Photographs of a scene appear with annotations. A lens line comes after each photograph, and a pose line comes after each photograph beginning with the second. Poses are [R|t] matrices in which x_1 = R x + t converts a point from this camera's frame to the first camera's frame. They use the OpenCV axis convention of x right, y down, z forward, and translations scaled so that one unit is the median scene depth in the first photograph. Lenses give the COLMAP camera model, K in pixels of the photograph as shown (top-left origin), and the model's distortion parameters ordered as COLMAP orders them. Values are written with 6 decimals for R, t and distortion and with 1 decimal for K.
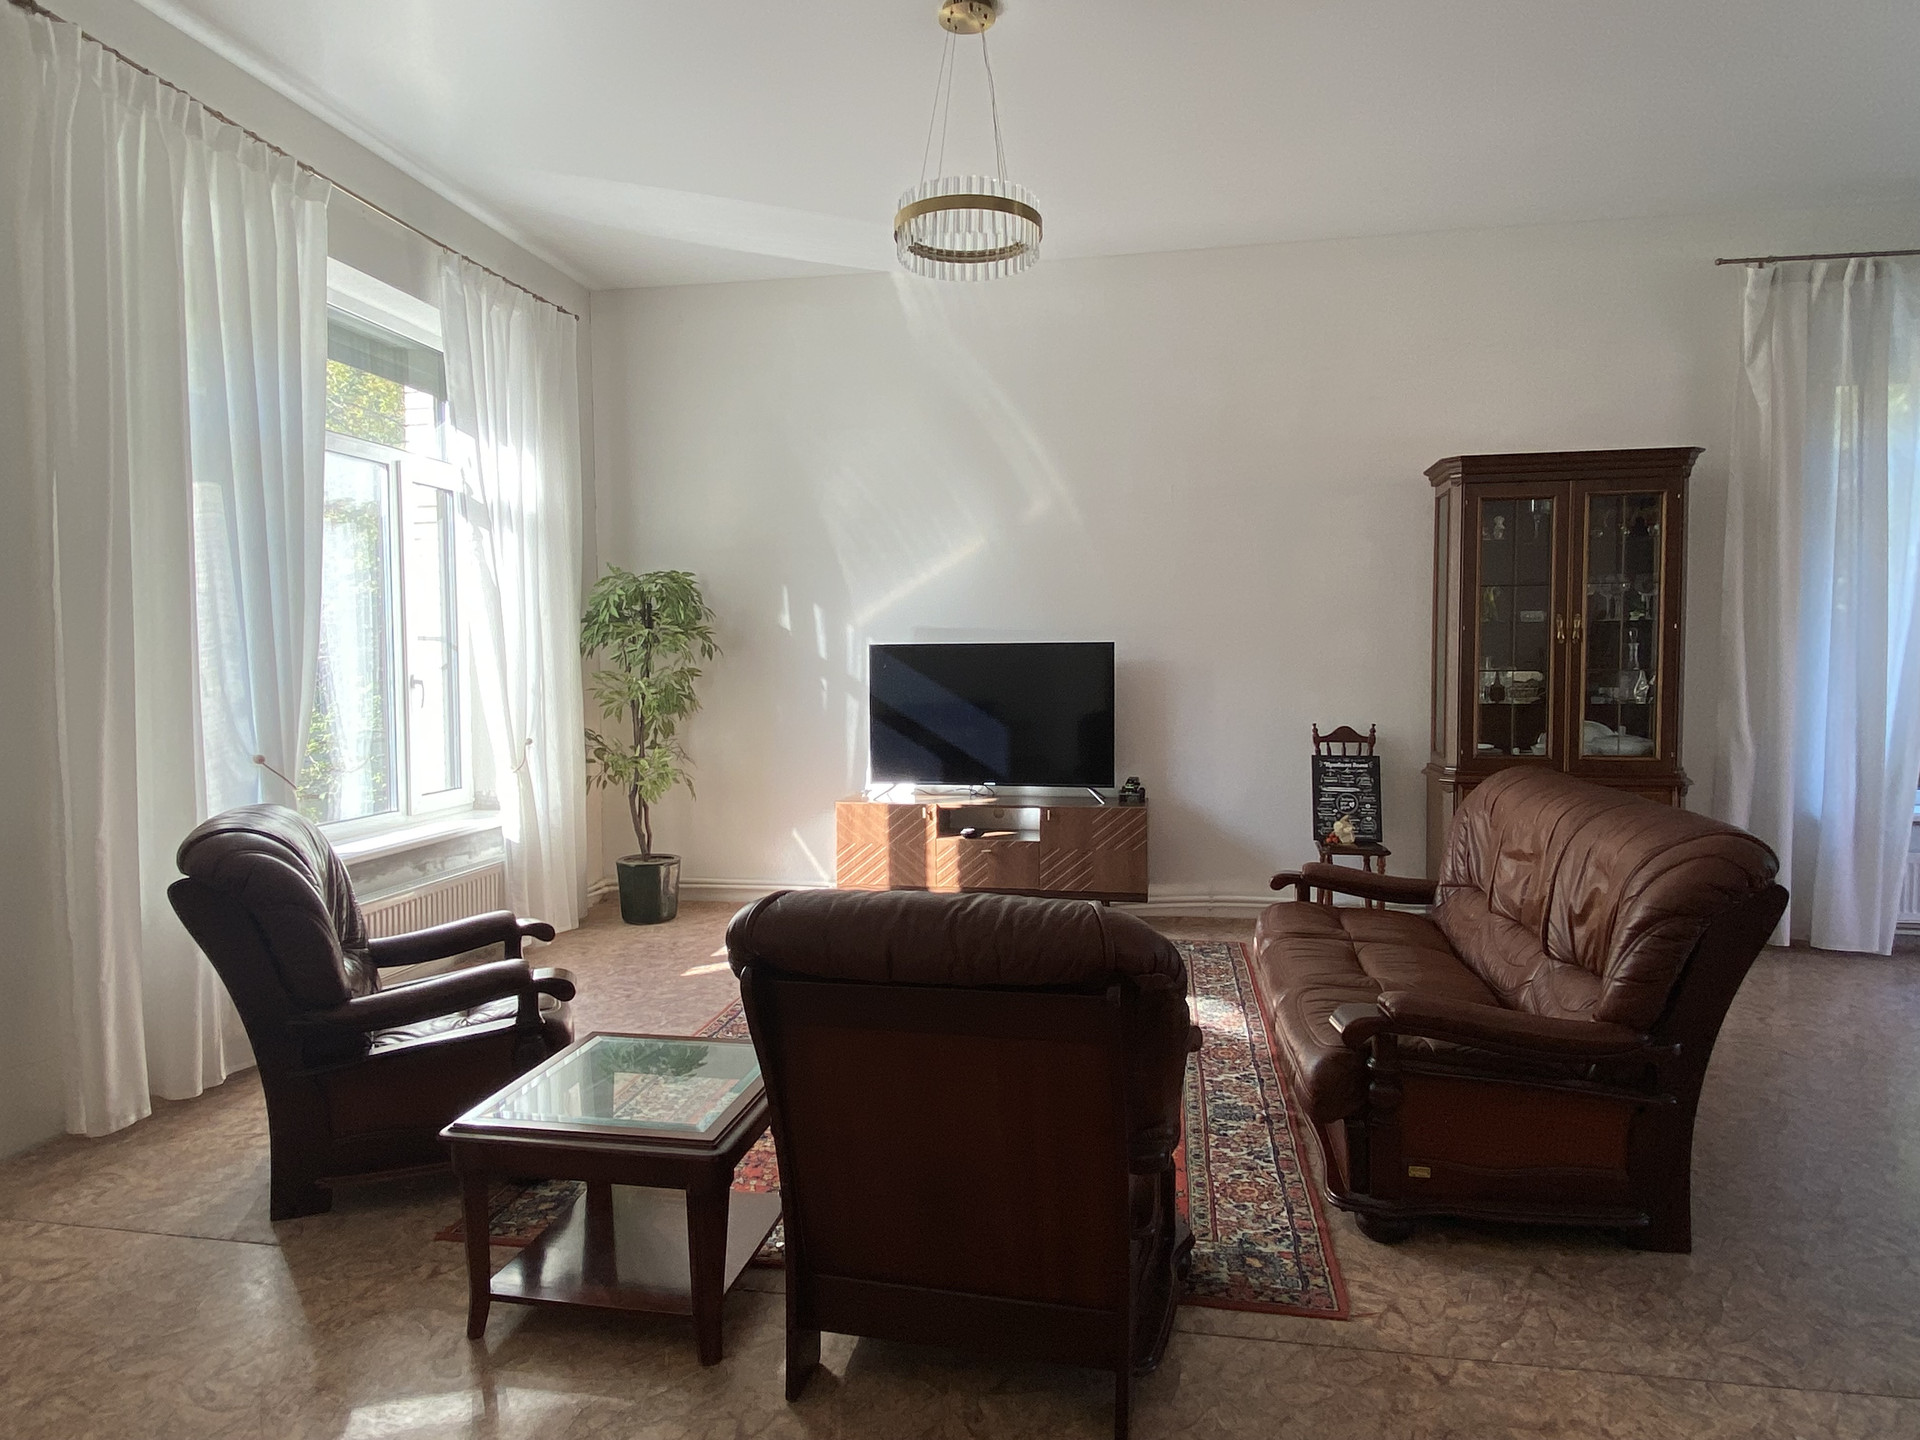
lens RADIAL K [[1132.4, 0, 958.9], [0, 1132.4, 716.2], [0, 0, 1]] dist [0.000311, -0.000005]
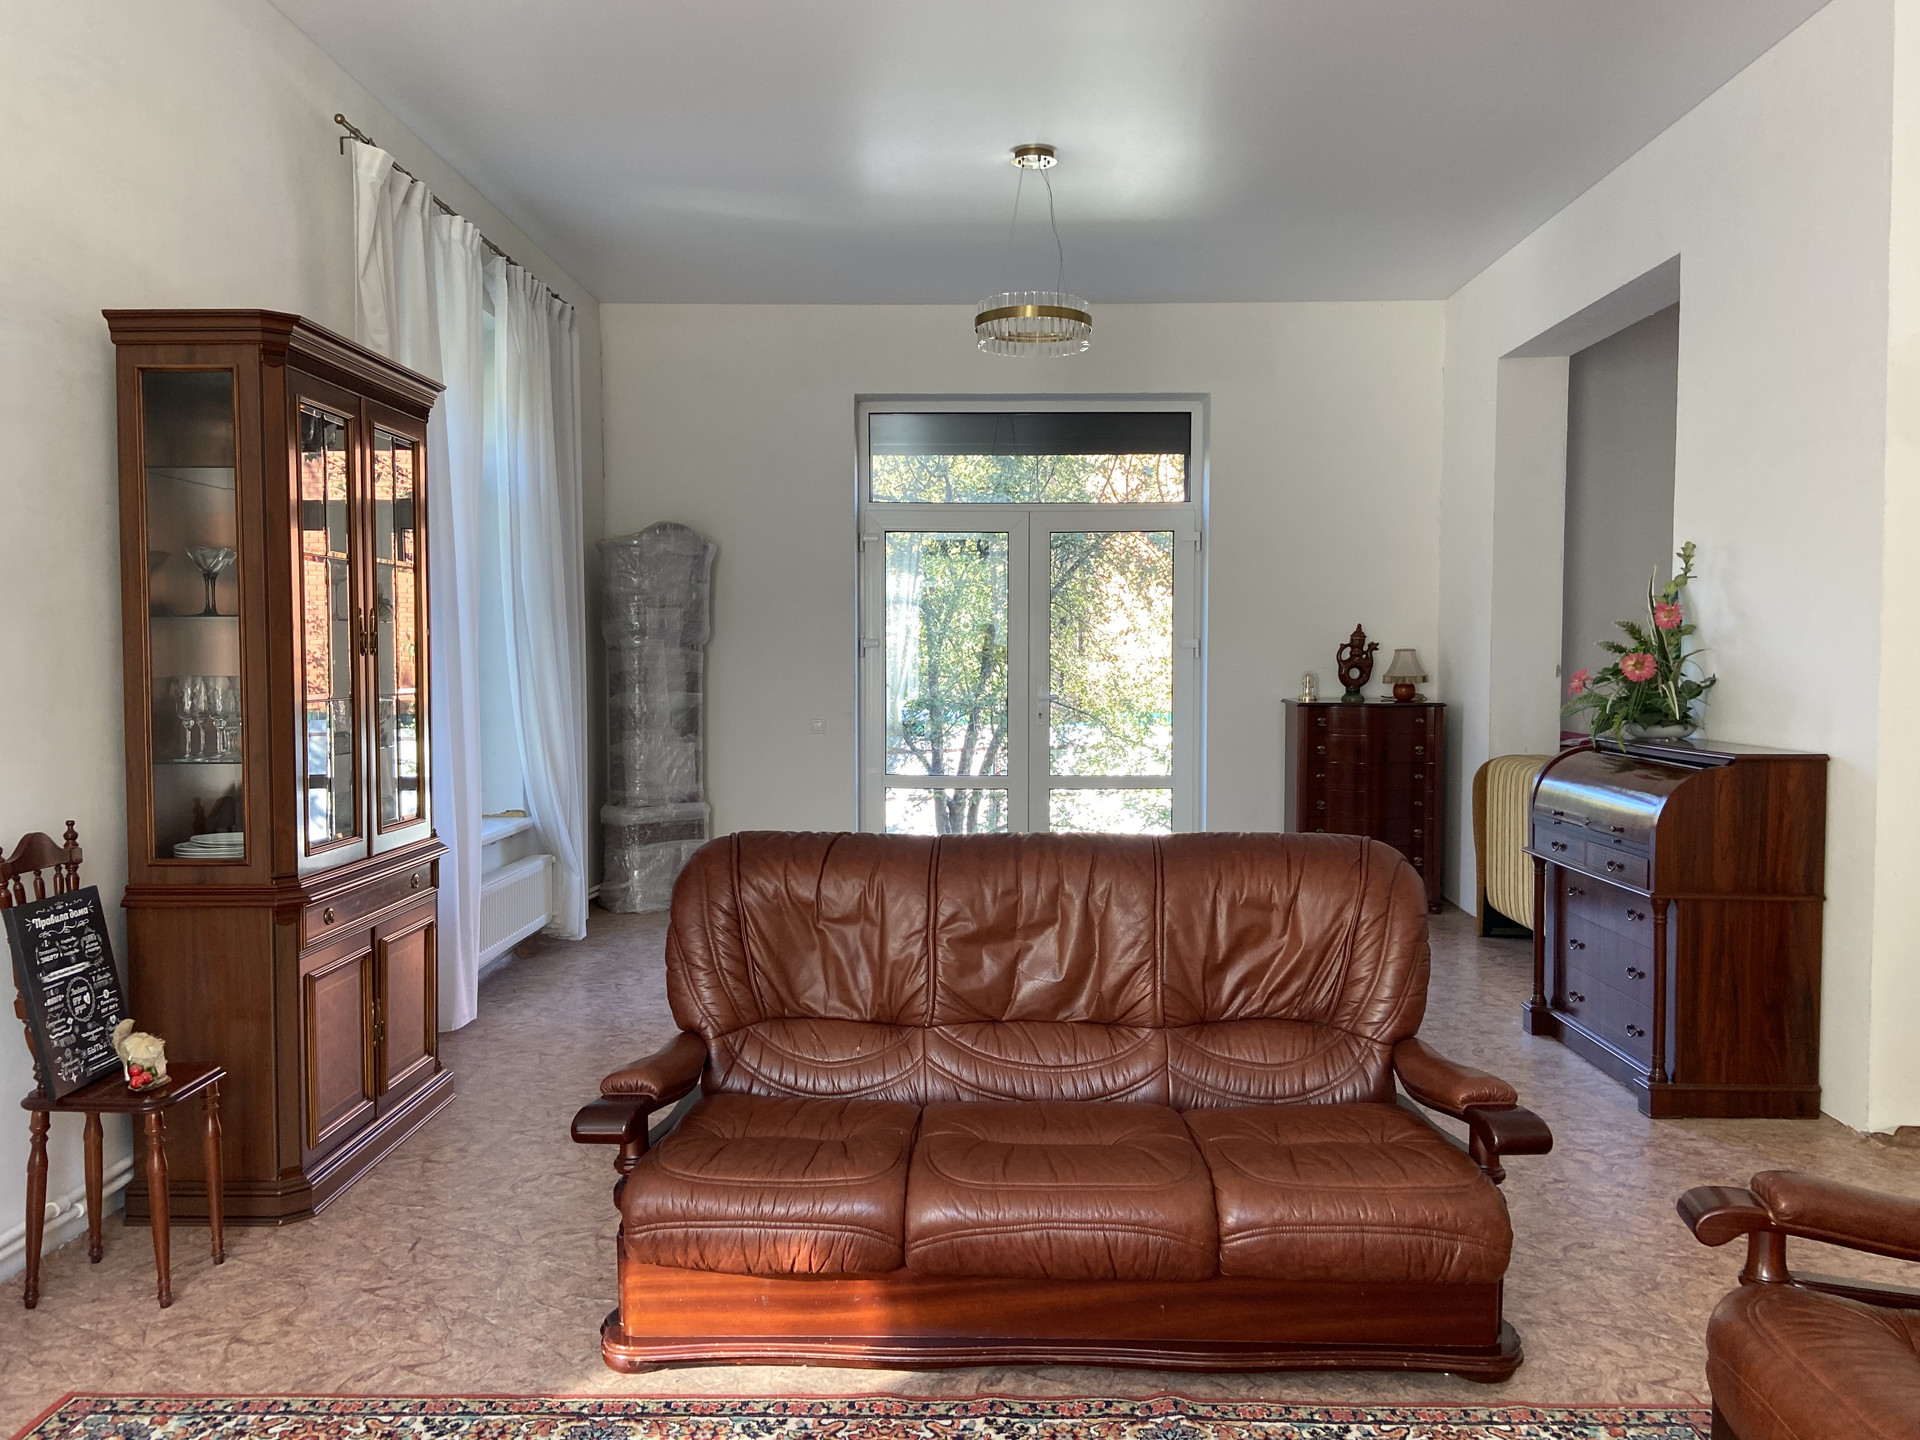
lens RADIAL K [[1454.6, 0, 960.4], [0, 1454.6, 718.3], [0, 0, 1]] dist [0.000720, -0.001435]
pose [[-0.155401, -0.037272, 0.987148, -0.518191], [0.047771, 0.997835, 0.045196, -0.082011], [-0.986696, 0.054181, -0.153284, 1.279601]]
